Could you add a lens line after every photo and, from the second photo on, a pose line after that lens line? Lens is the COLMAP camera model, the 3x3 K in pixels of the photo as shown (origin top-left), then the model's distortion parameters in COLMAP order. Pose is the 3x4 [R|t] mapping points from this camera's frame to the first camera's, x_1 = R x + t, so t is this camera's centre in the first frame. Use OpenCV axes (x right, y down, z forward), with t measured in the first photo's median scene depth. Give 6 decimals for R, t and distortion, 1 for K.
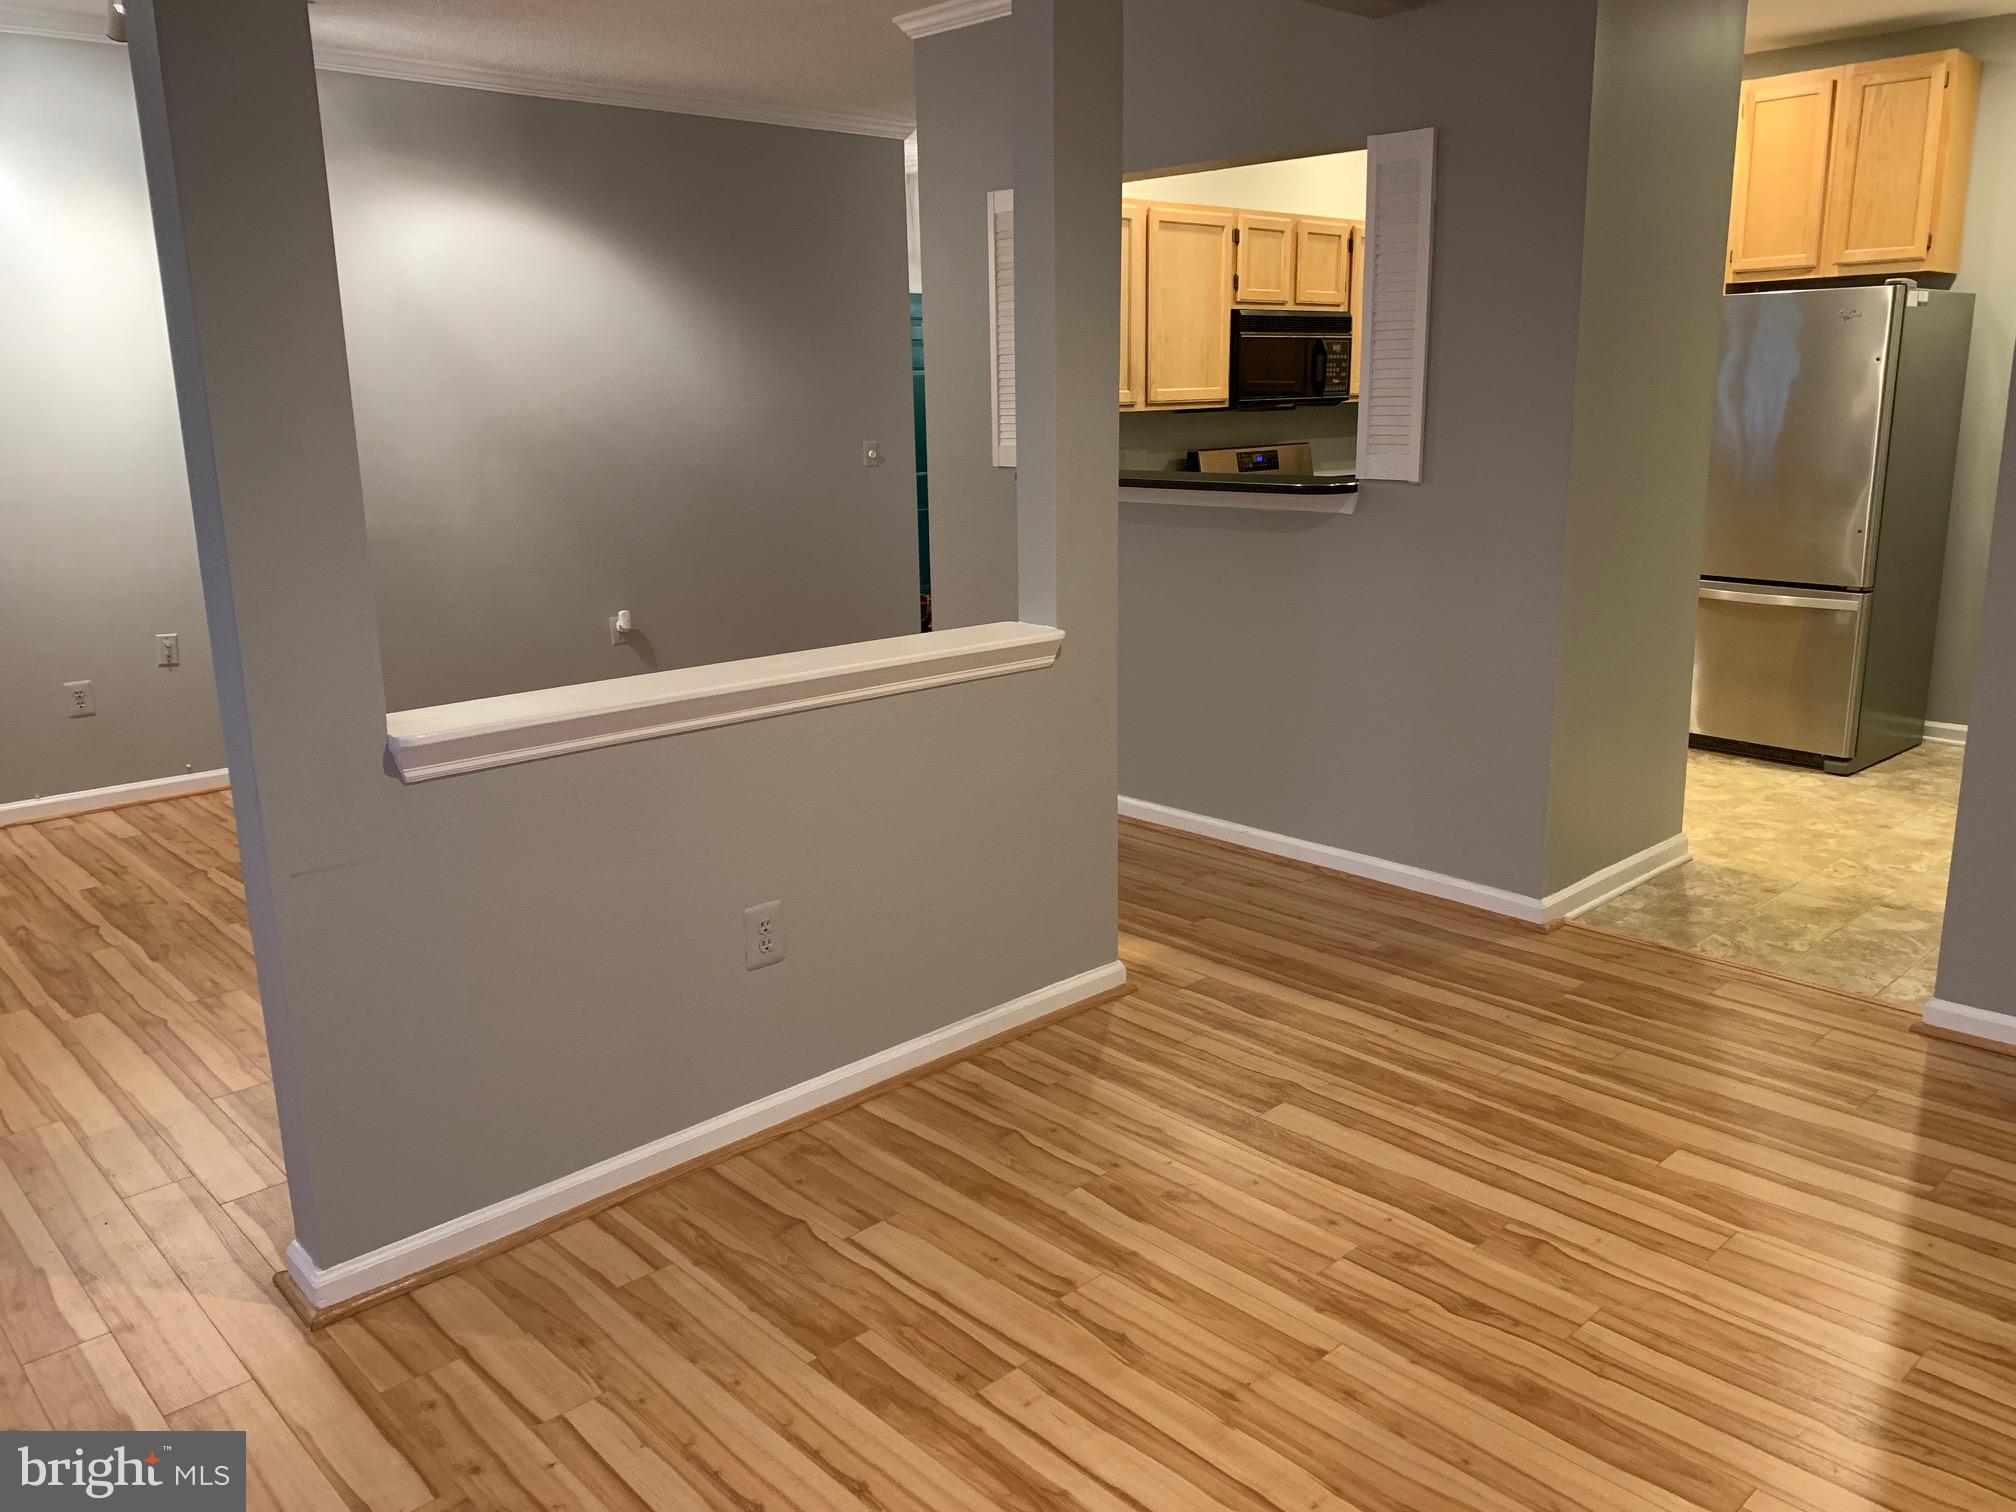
lens RADIAL K [[1512.8, 0, 1008.0], [0, 1512.8, 756.0], [0, 0, 1]] dist [0.024973, -0.003403]
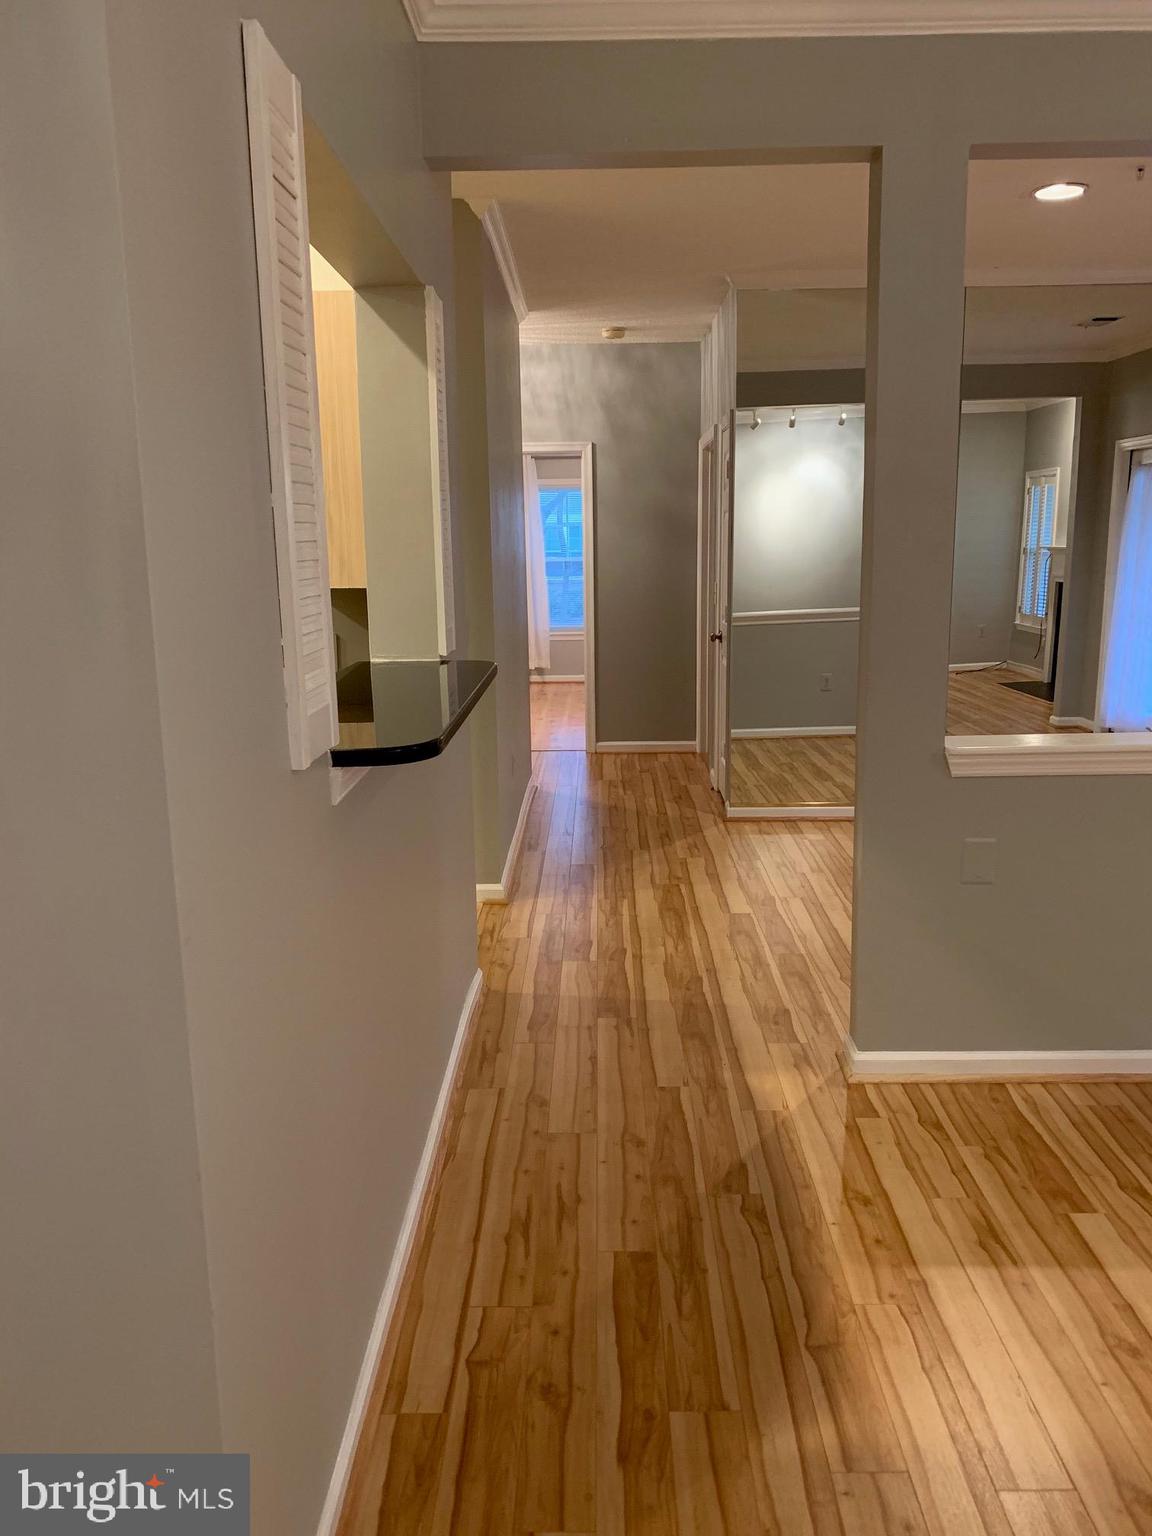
lens RADIAL K [[1179.1, 0, 576.0], [0, 1179.1, 768.0], [0, 0, 1]] dist [-0.000526, -0.009018]
pose [[-0.723516, -0.112493, 0.681080, -0.324887], [0.187165, 0.917707, 0.350404, -0.358909], [-0.664450, 0.380997, -0.642921, 1.445673]]
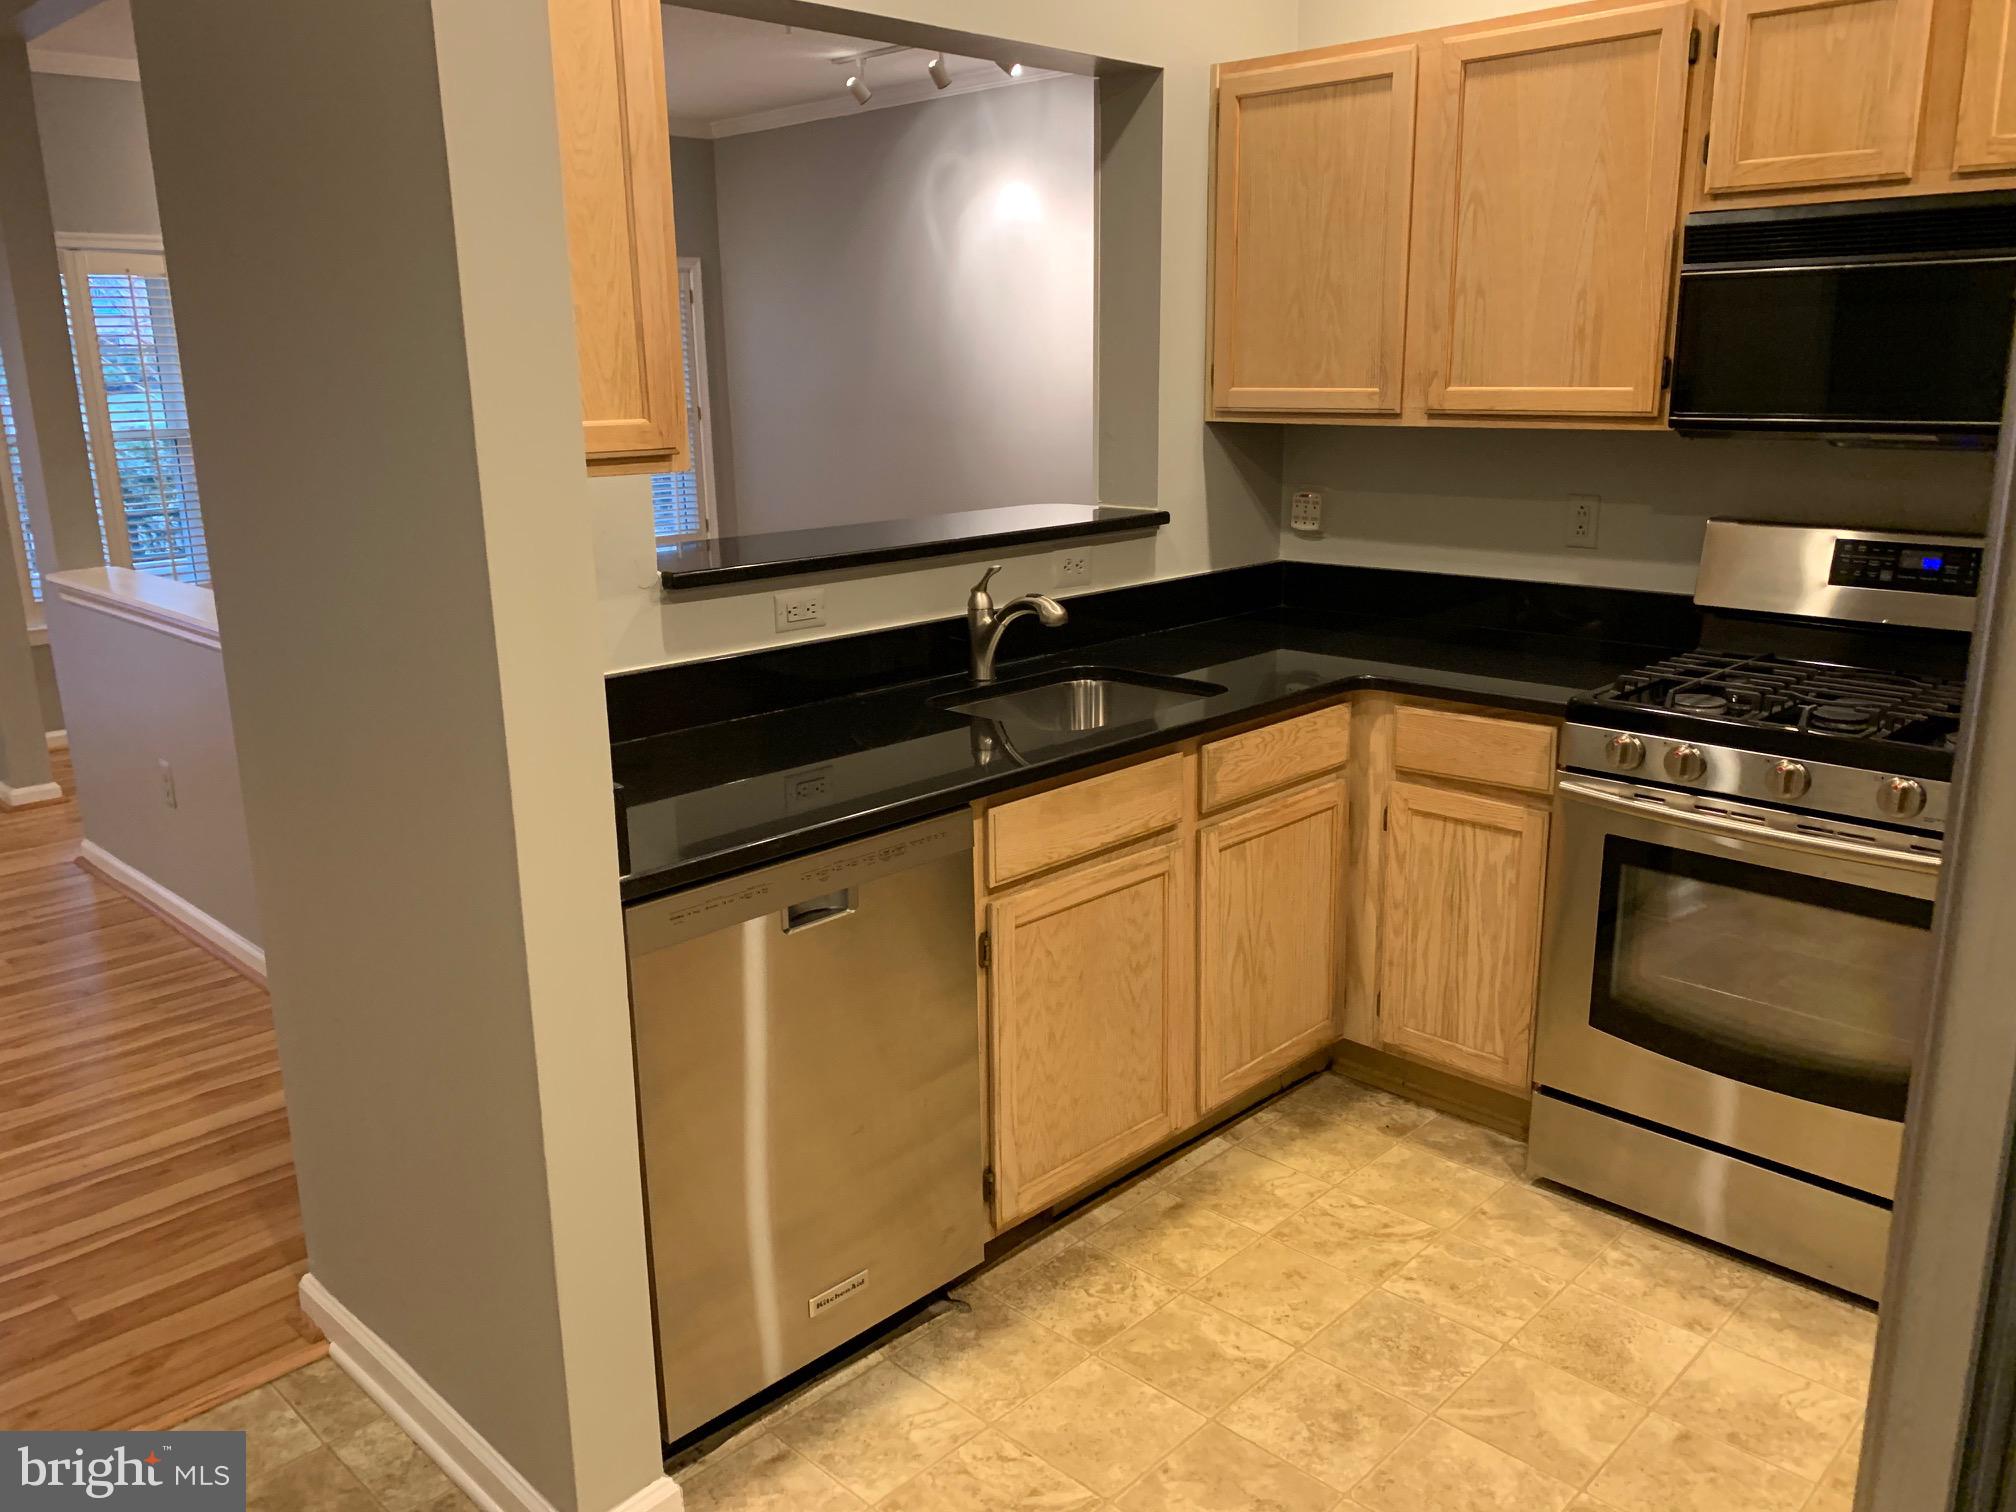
lens RADIAL K [[1560.4, 0, 1020.0], [0, 1560.4, 725.1], [0, 0, 1]] dist [0.030049, -0.017303]
pose [[0.058097, 0.246255, -0.967462, 0.881694], [-0.225499, 0.947290, 0.227579, -0.301759], [0.972510, 0.204940, 0.110565, 1.117390]]
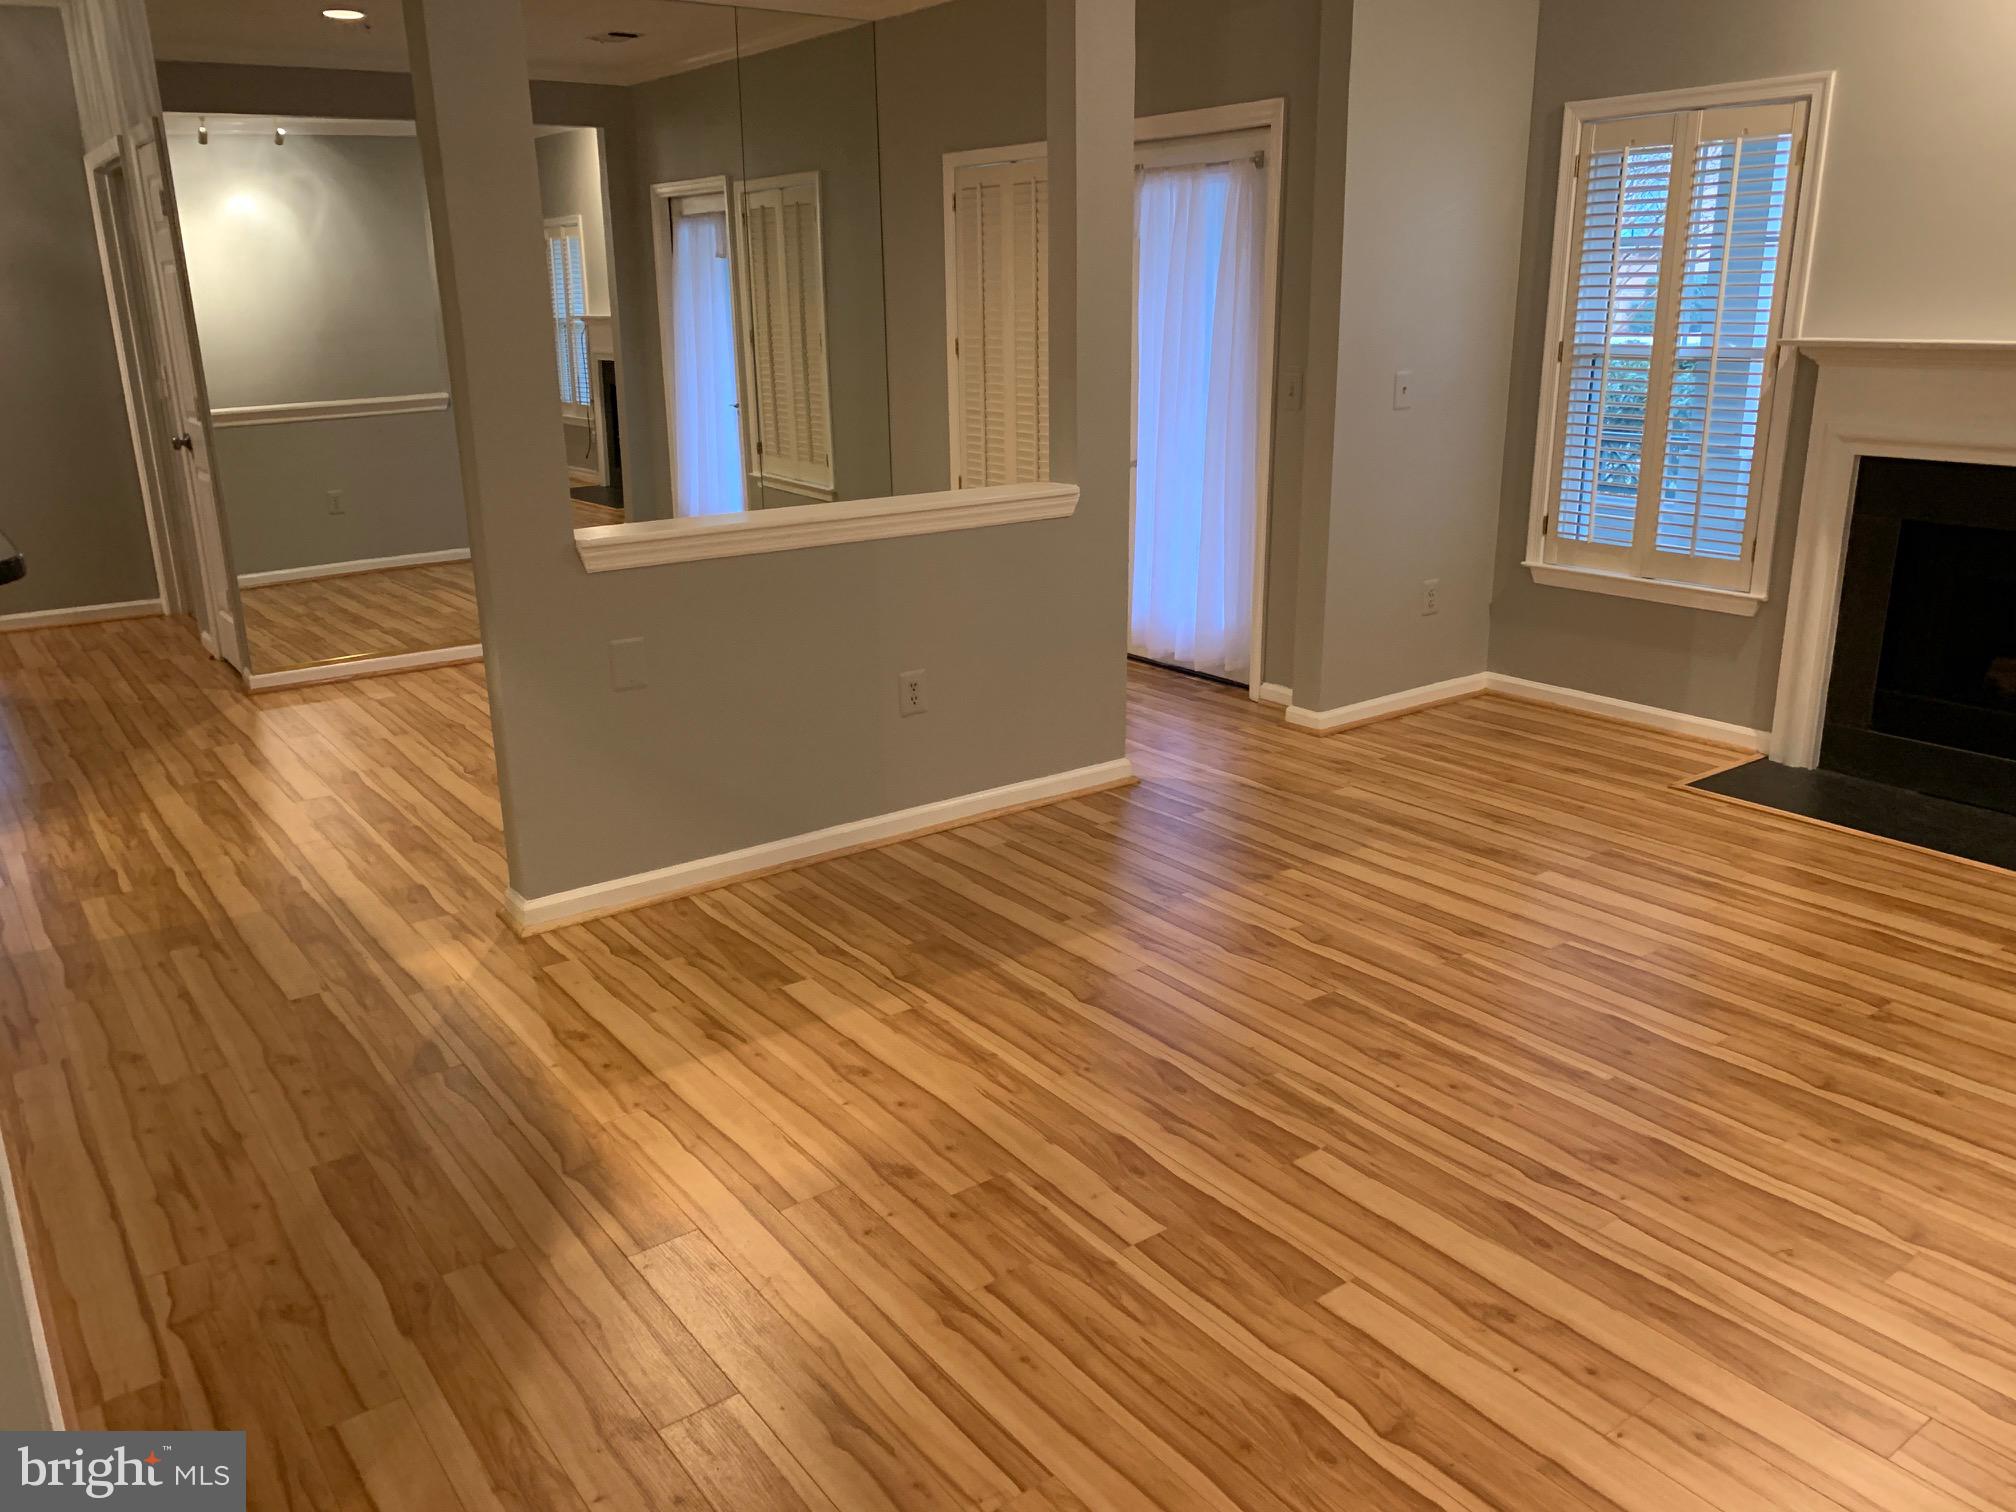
lens RADIAL K [[1560.4, 0, 1020.0], [0, 1560.4, 725.1], [0, 0, 1]] dist [0.030049, -0.017303]
pose [[-0.993787, 0.000028, 0.111302, -0.333741], [0.055044, 0.869274, 0.491257, -0.395755], [-0.096738, 0.494331, -0.863874, 1.594276]]
